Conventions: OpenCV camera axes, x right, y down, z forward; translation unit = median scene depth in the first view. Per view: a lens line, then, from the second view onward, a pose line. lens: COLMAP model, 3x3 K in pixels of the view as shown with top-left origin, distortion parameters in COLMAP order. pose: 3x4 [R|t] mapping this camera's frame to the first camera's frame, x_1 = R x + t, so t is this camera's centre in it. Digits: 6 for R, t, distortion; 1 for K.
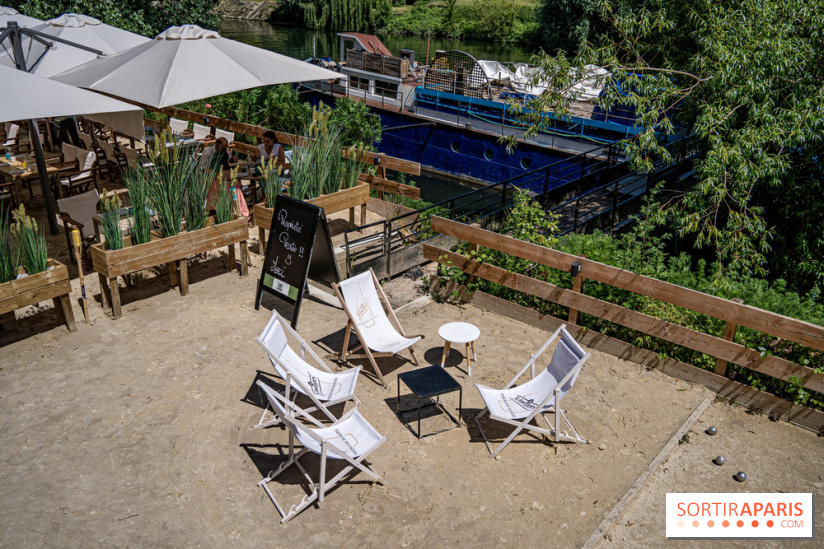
lens RADIAL K [[683.5, 0, 408.6], [0, 683.5, 272.8], [0, 0, 1]] dist [-0.052921, 0.058517]
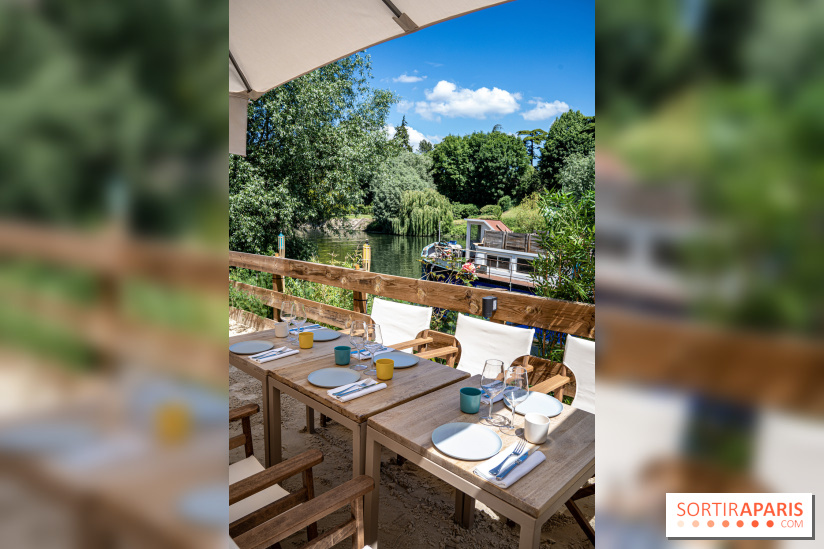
lens RADIAL K [[454.9, 0, 413.7], [0, 454.9, 272.5], [0, 0, 1]] dist [-0.038844, 0.000952]
pose [[0.997998, -0.006612, -0.062901, -0.411459], [-0.010803, 0.962088, -0.272527, -0.225430], [0.062318, 0.272661, 0.960090, 0.985610]]
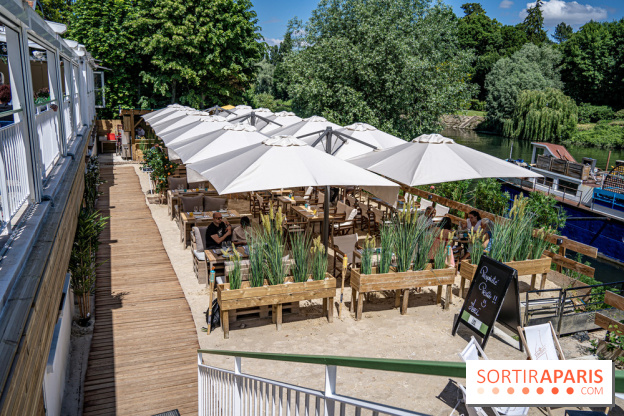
lens RADIAL K [[517.6, 0, 308.1], [0, 517.6, 208.9], [0, 0, 1]] dist [-0.052921, 0.058517]
pose [[0.877488, 0.112034, -0.466330, -0.019704], [-0.202436, 0.967991, -0.148367, 0.015160], [0.434781, 0.224592, 0.872080, -0.061204]]
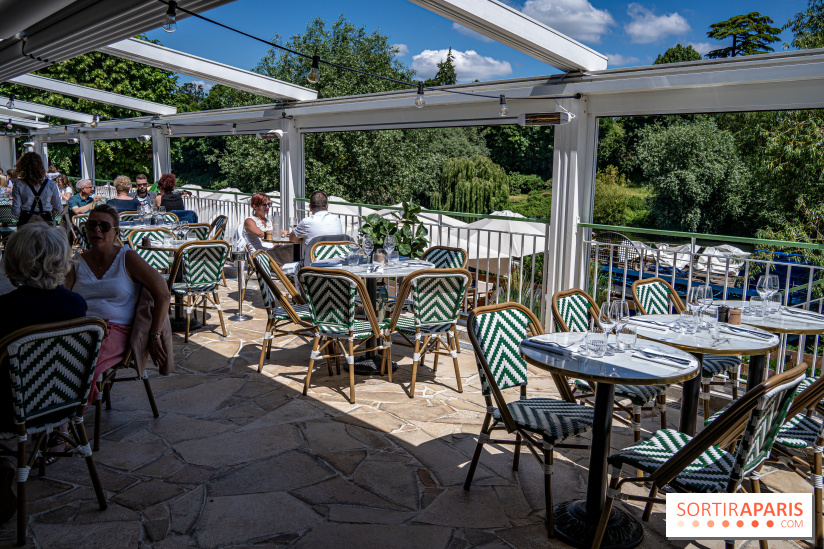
lens RADIAL K [[683.5, 0, 406.9], [0, 683.5, 280.9], [0, 0, 1]] dist [-0.052921, 0.058517]
pose [[0.990134, 0.024688, -0.137929, -0.286366], [-0.057691, 0.968878, -0.240723, 0.171391], [0.127693, 0.246306, 0.960743, -0.464130]]
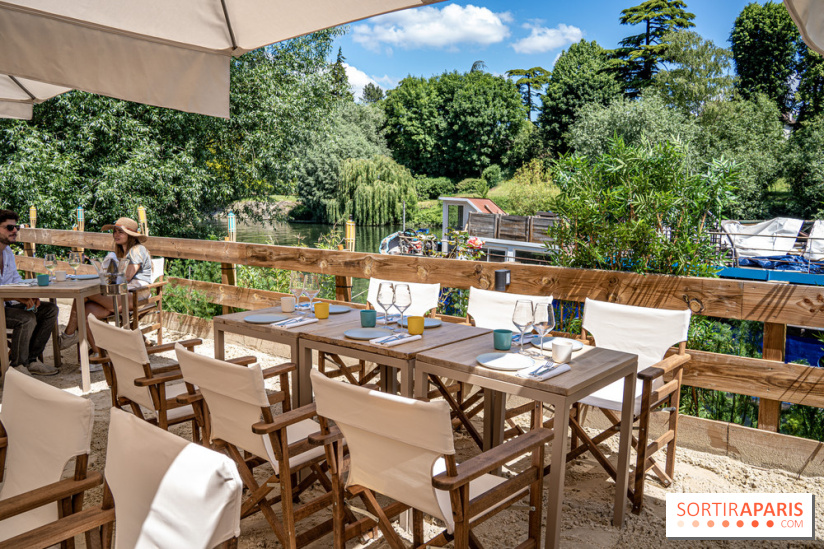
lens RADIAL K [[683.5, 0, 412.2], [0, 683.5, 273.9], [0, 0, 1]] dist [-0.052921, 0.058517]
pose [[0.999416, -0.029630, 0.017017, -0.441533], [0.033229, 0.958840, -0.281997, -0.175919], [-0.007961, 0.282398, 0.959264, 0.886125]]
